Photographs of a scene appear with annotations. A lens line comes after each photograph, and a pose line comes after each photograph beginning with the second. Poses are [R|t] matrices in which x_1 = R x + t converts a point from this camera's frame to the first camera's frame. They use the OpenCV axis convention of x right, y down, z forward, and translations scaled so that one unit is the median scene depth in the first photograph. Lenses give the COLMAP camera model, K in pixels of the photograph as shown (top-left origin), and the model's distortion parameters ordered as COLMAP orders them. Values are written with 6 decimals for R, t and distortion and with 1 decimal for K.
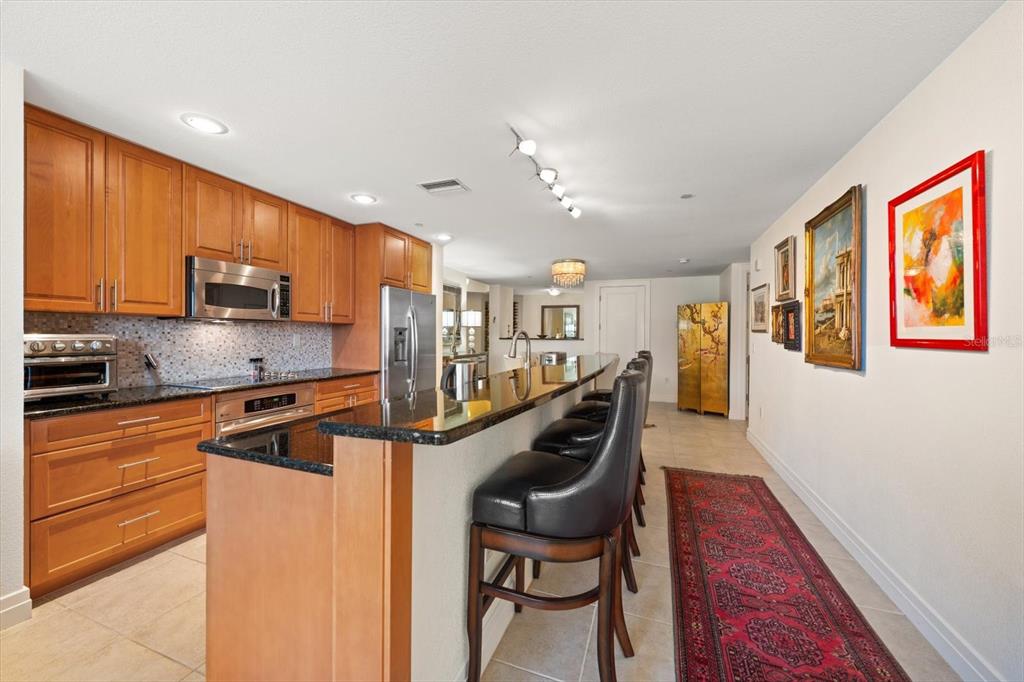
lens RADIAL K [[390.5, 0, 513.4], [0, 390.5, 337.7], [0, 0, 1]] dist [-0.001970, 0.000347]
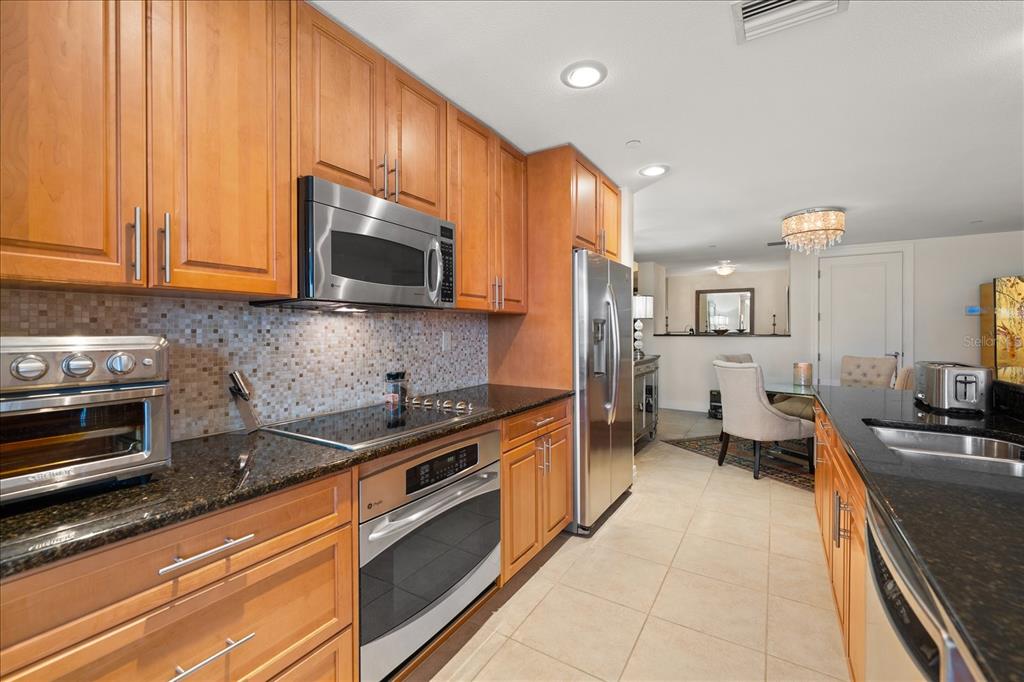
lens RADIAL K [[429.0, 0, 512.7], [0, 429.0, 333.1], [0, 0, 1]] dist [0.002028, -0.000587]
pose [[0.981055, -0.007196, -0.193594, -0.382961], [0.007038, 0.999974, -0.001503, -0.005612], [0.193600, 0.000112, 0.981081, 0.422842]]
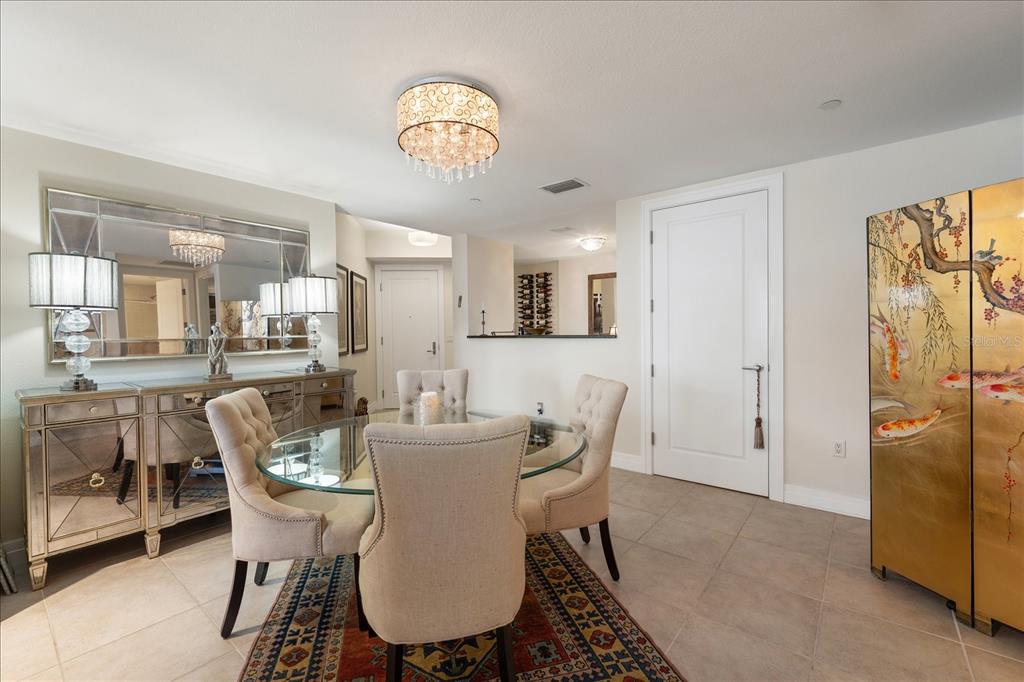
lens RADIAL K [[443.6, 0, 513.7], [0, 443.6, 337.8], [0, 0, 1]] dist [-0.001409, 0.000176]
pose [[0.949008, -0.014198, -0.314933, 0.568402], [0.016947, 0.999838, 0.005992, 0.002005], [0.314797, -0.011024, 0.949095, 1.249315]]
